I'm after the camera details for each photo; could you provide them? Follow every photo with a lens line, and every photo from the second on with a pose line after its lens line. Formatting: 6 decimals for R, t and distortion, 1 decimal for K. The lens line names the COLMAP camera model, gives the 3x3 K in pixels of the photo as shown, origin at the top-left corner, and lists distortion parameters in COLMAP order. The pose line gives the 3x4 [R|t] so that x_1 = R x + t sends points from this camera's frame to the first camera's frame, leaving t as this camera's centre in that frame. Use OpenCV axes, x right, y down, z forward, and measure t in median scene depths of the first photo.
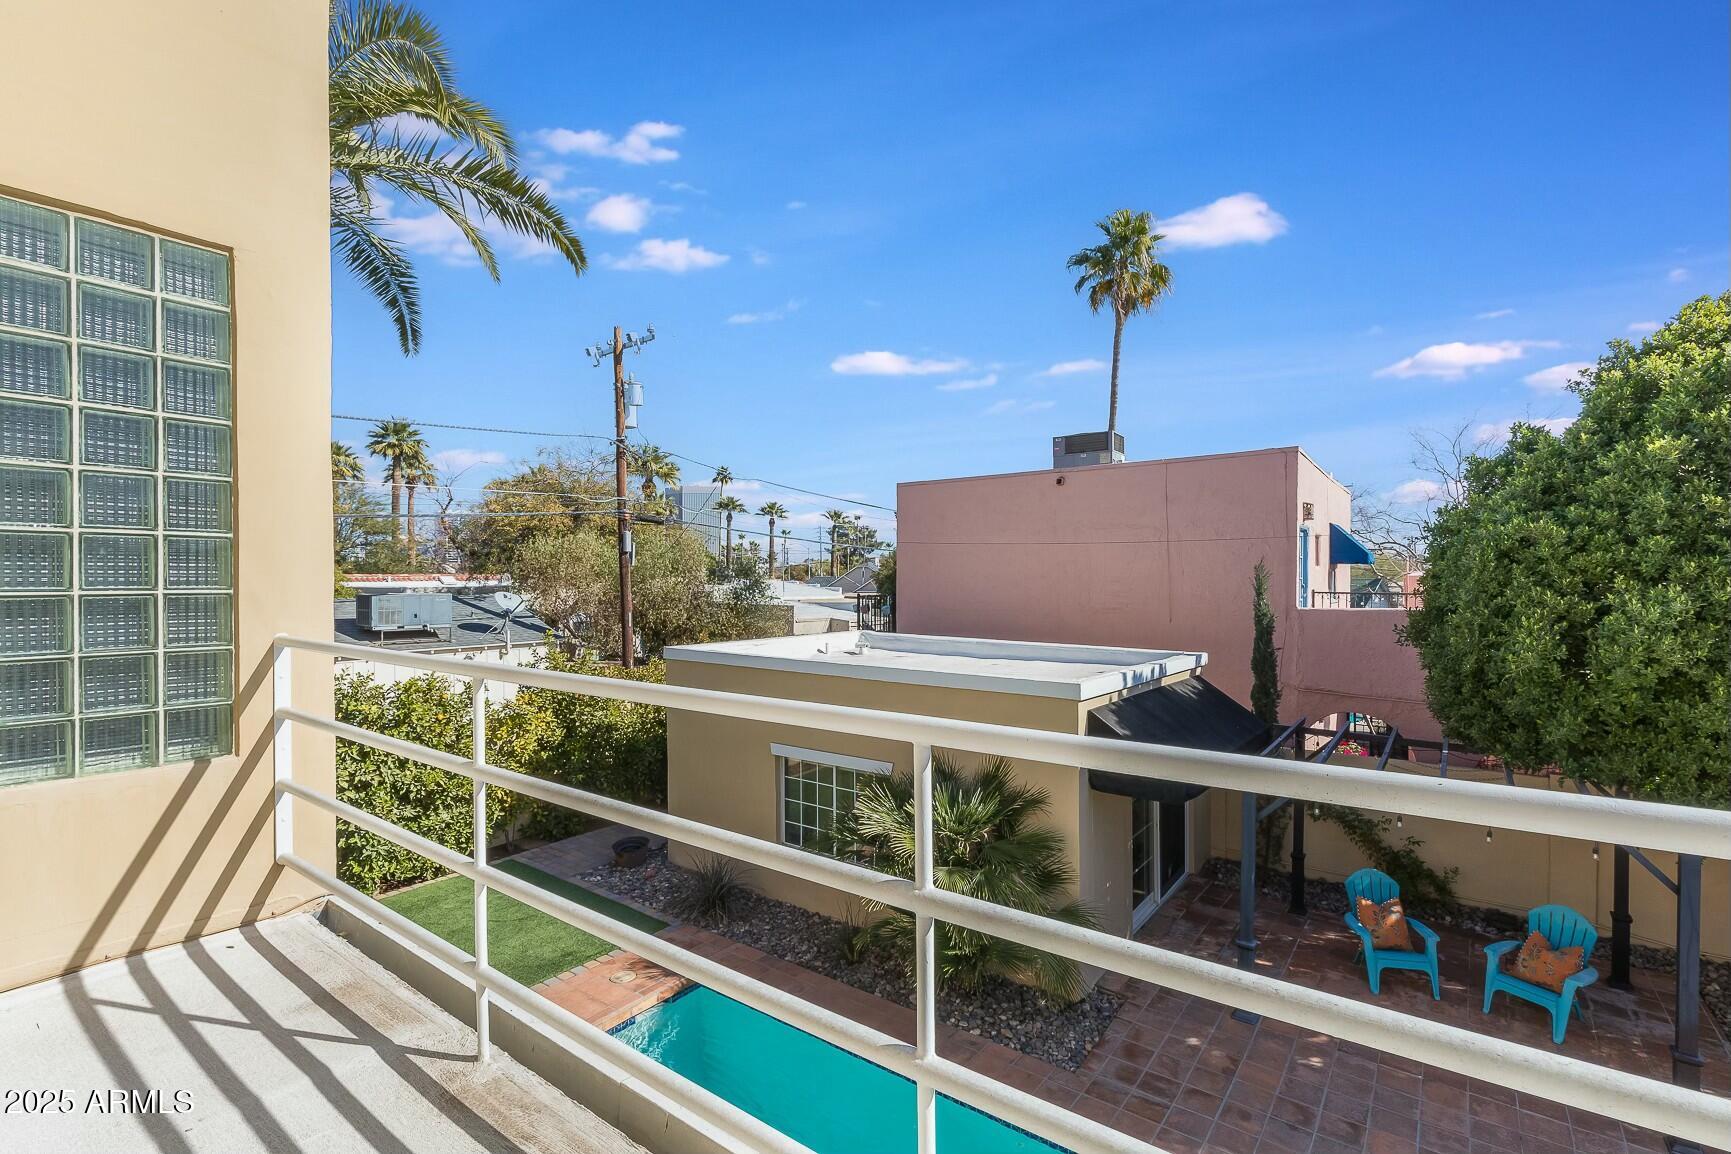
lens RADIAL K [[796.5, 0, 872.7], [0, 796.5, 583.5], [0, 0, 1]] dist [-0.003455, -0.000458]
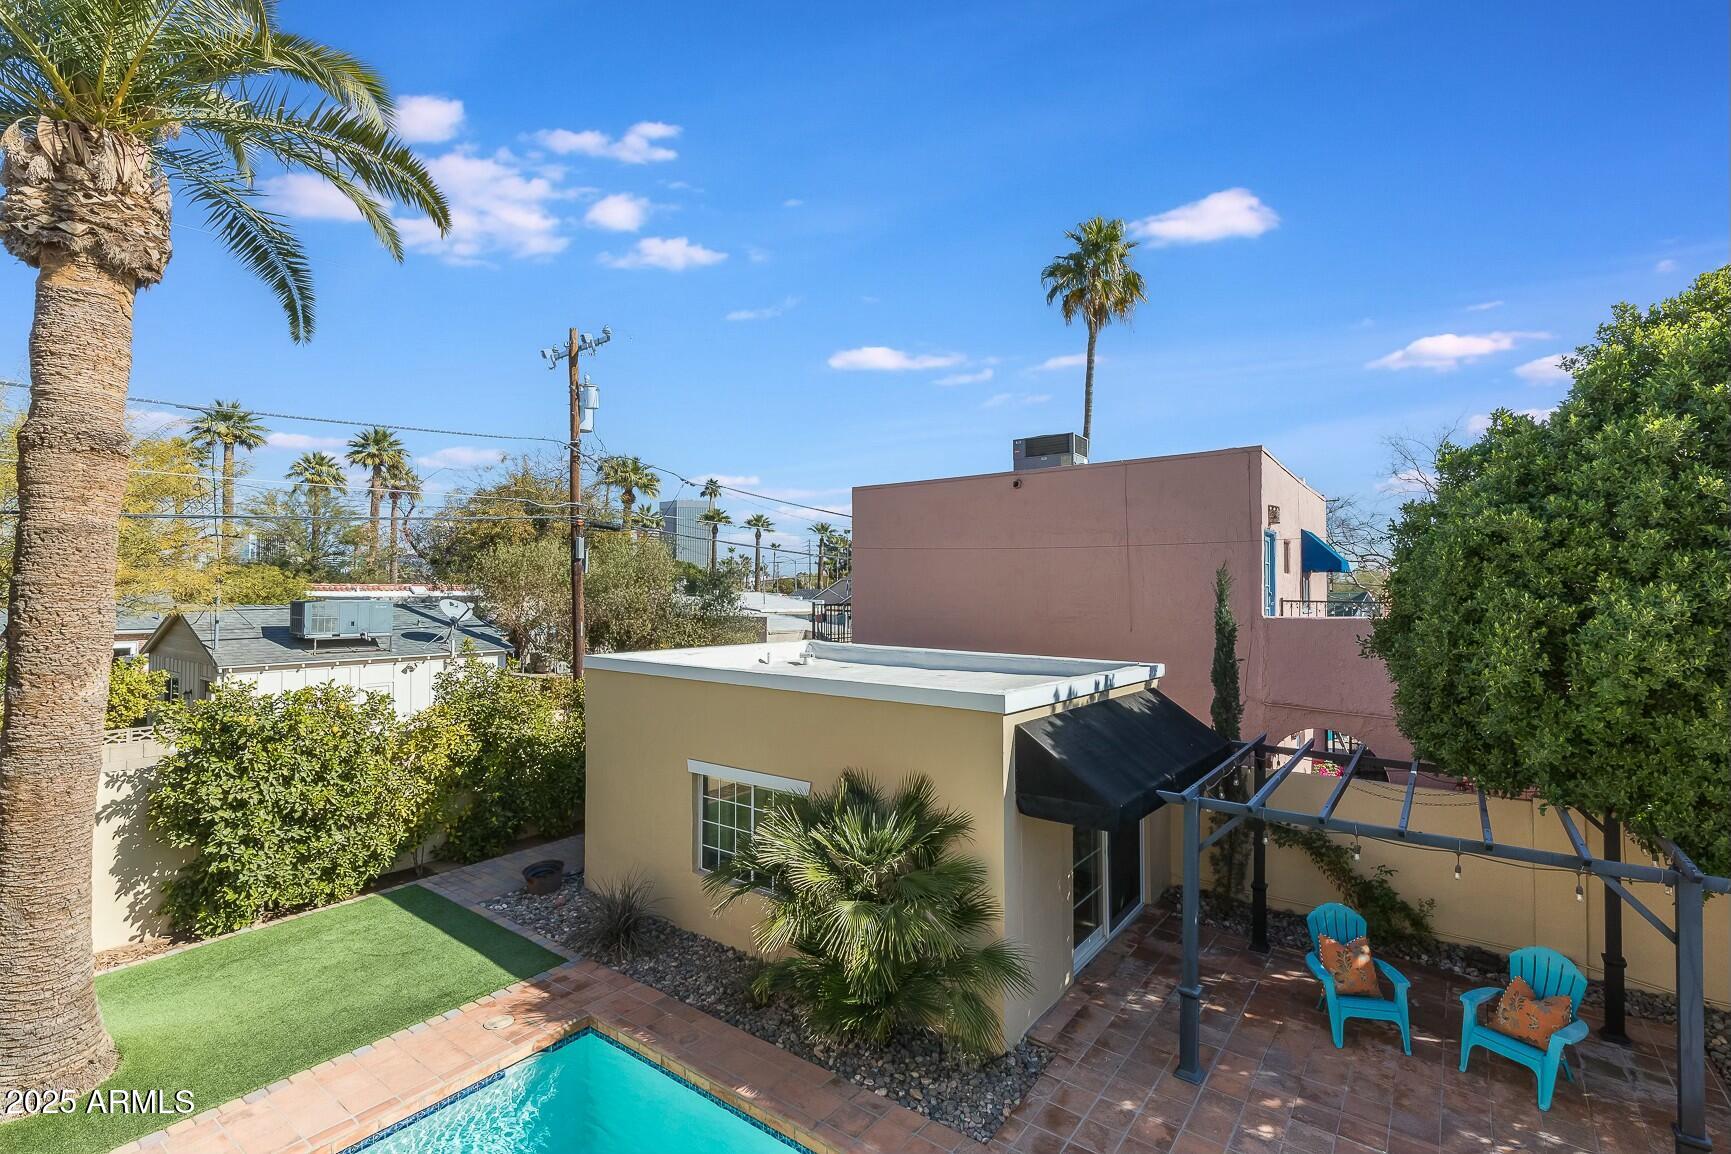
lens RADIAL K [[792.8, 0, 865.5], [0, 792.8, 577.0], [0, 0, 1]] dist [-0.002351, -0.000430]
pose [[0.999991, 0.004253, 0.000373, 0.080927], [-0.004242, 0.999640, -0.026485, 0.013351], [-0.000485, 0.026483, 0.999649, 0.081753]]
